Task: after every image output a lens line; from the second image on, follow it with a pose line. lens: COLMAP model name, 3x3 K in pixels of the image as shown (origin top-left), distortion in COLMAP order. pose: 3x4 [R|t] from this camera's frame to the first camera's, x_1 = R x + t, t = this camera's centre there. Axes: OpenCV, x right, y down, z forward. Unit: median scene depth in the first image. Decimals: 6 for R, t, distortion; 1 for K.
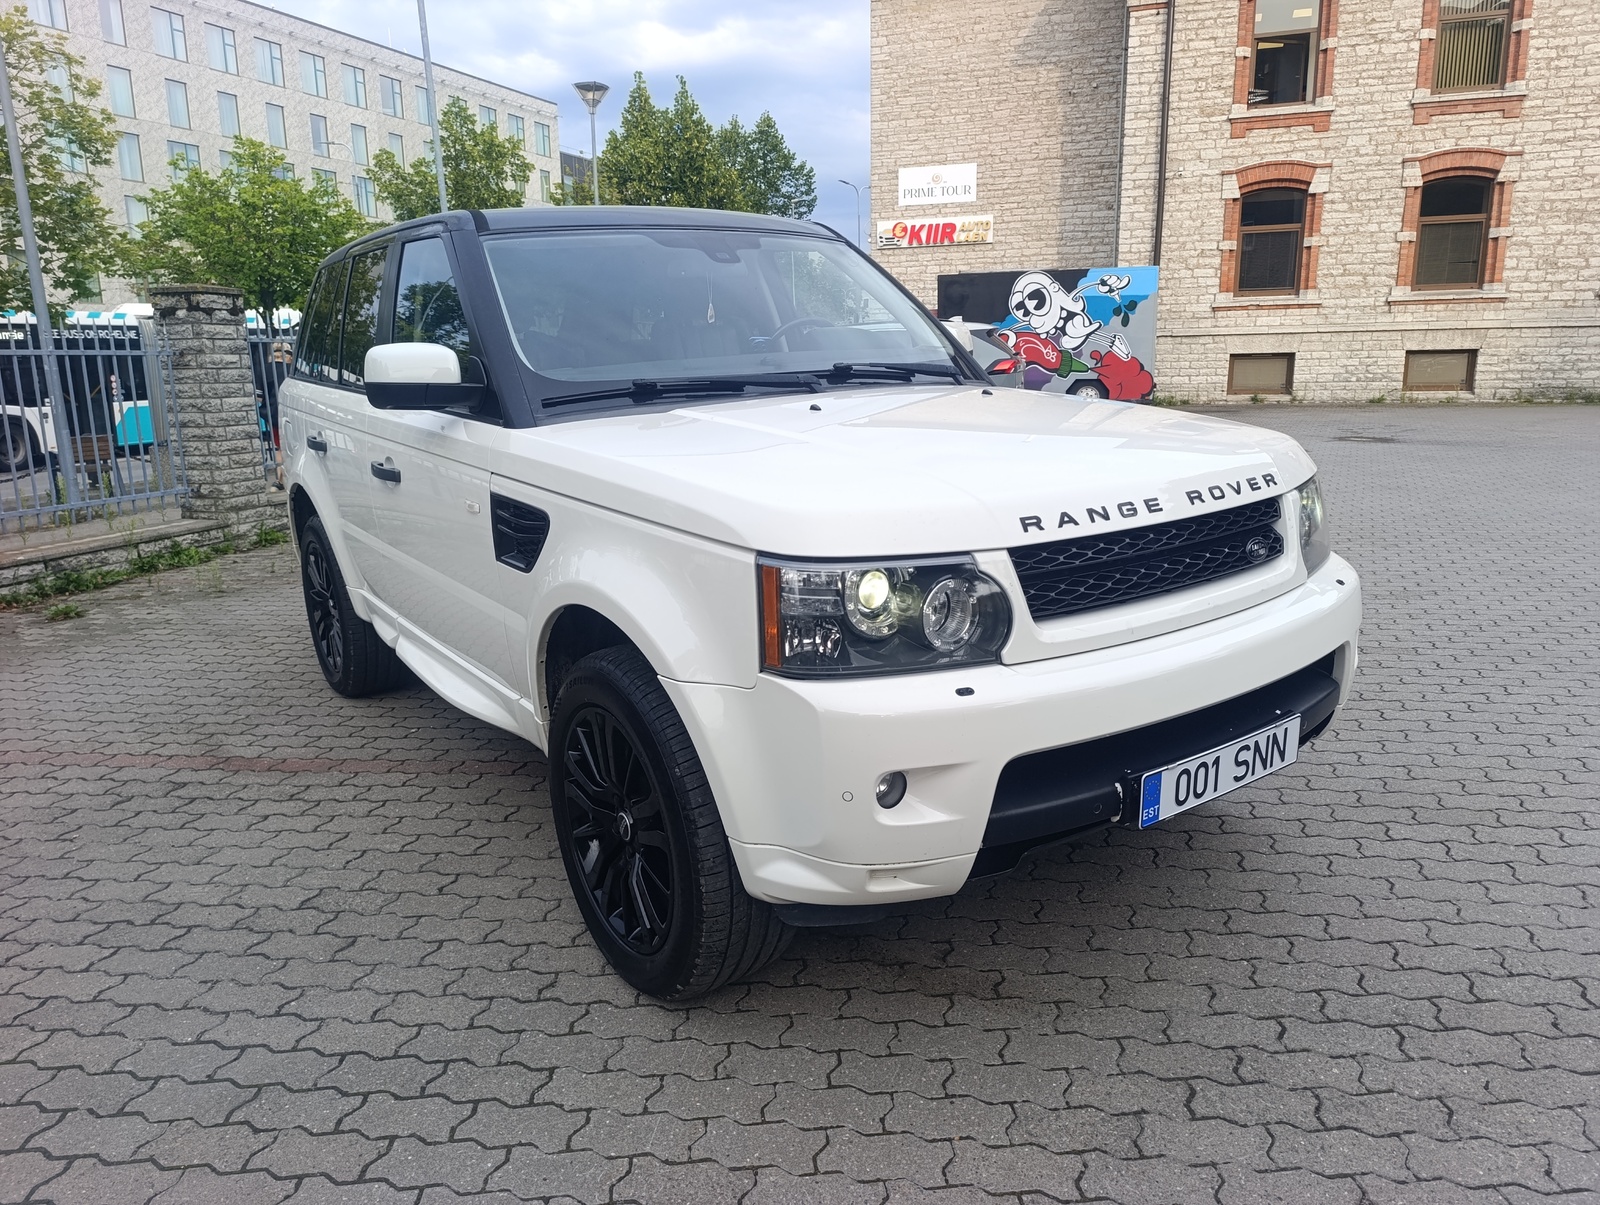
lens RADIAL K [[1085.6, 0, 800.6], [0, 1085.6, 606.0], [0, 0, 1]] dist [0.039779, -0.034749]
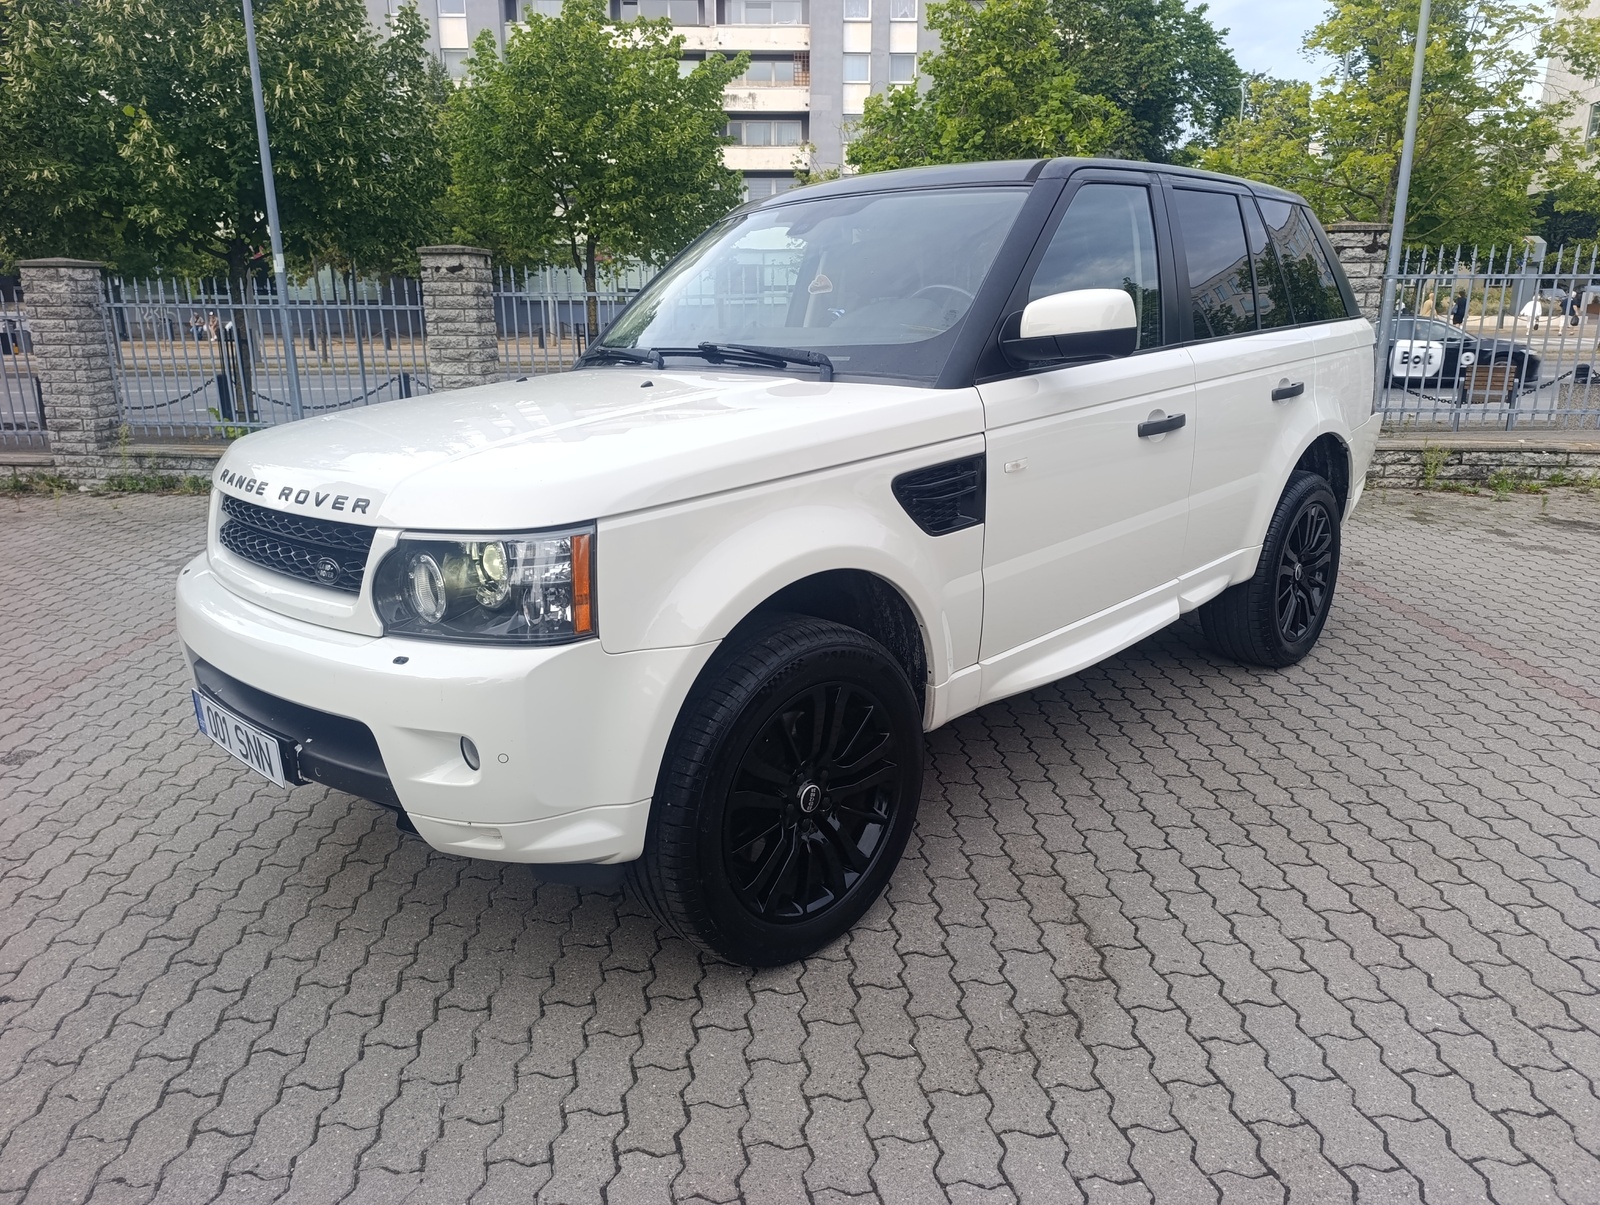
lens RADIAL K [[1085.6, 0, 807.4], [0, 1085.6, 606.3], [0, 0, 1]] dist [0.039779, -0.034749]
pose [[0.182993, 0.286875, -0.940328, 0.156975], [-0.217410, 0.944606, 0.245871, -0.038906], [0.958773, 0.159445, 0.235225, 0.133778]]
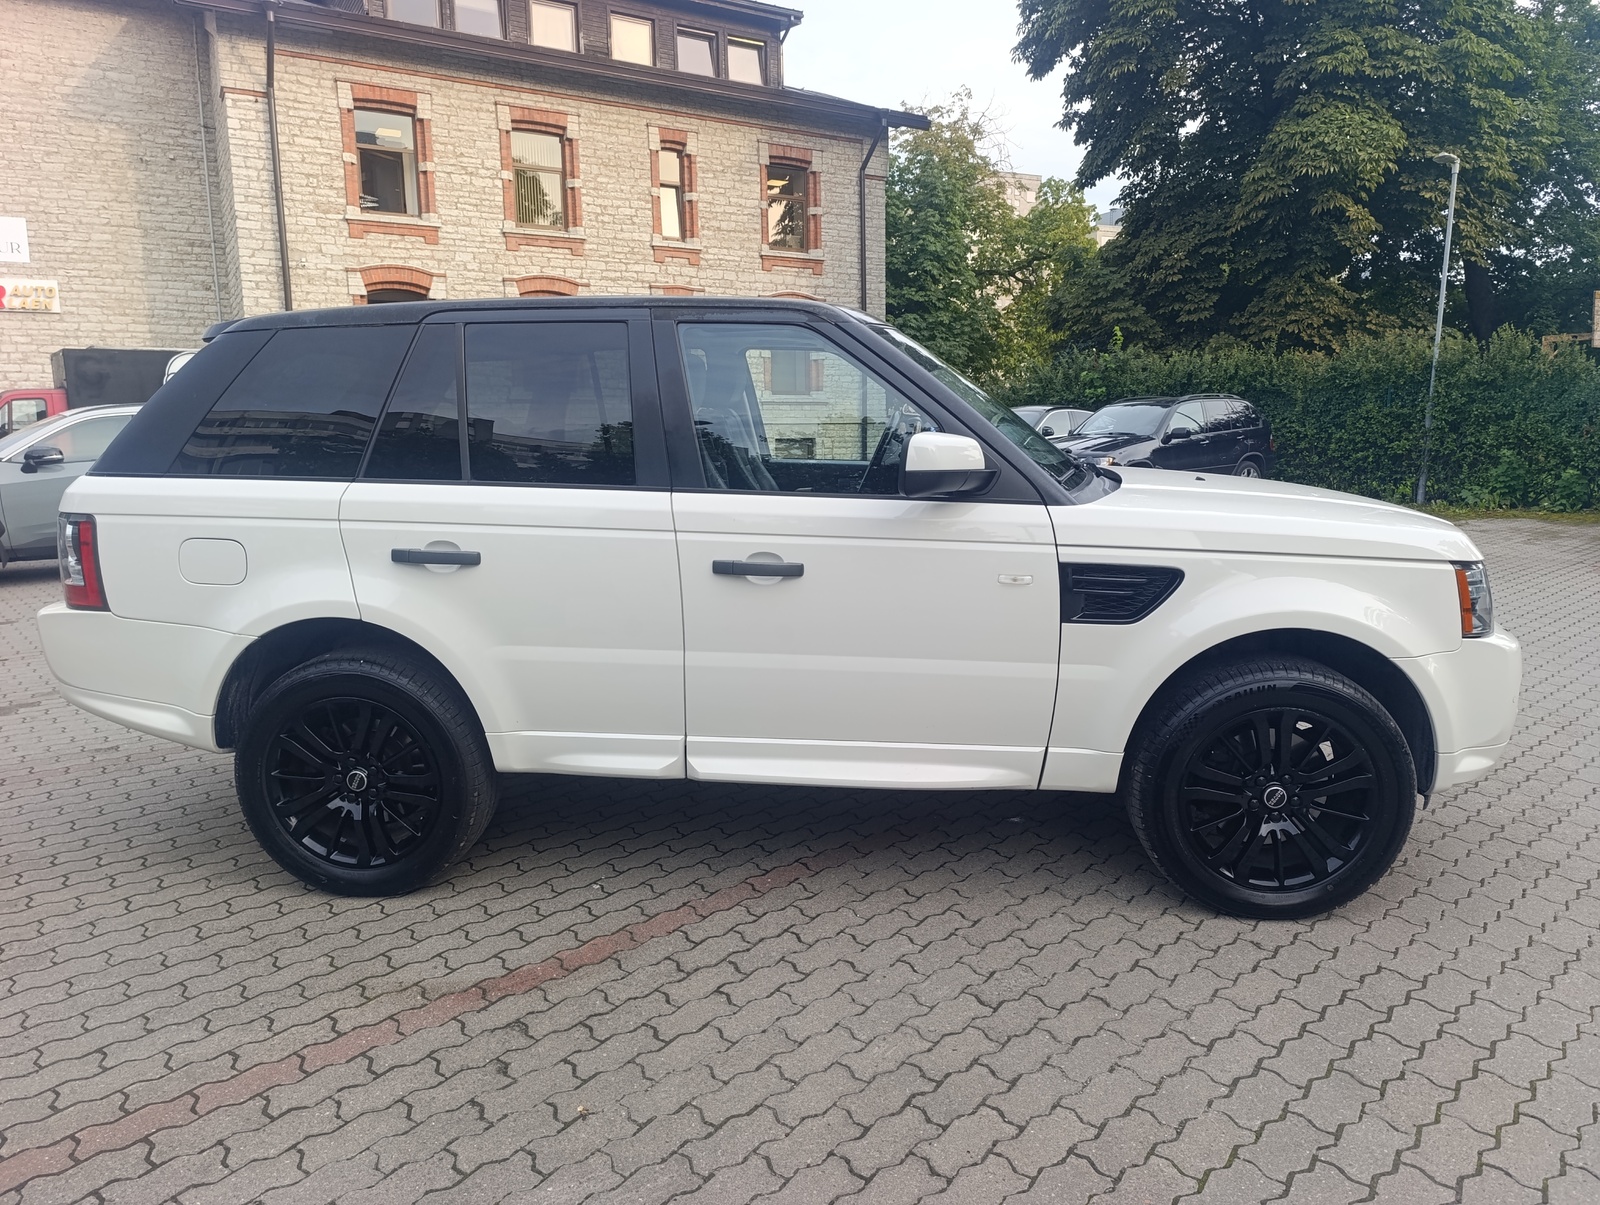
lens RADIAL K [[1085.6, 0, 808.9], [0, 1085.6, 601.1], [0, 0, 1]] dist [0.039779, -0.034749]
pose [[0.643441, -0.110889, 0.757422, -0.172537], [0.173780, 0.984778, -0.003454, -0.013972], [-0.745509, 0.133847, 0.652917, 0.061791]]
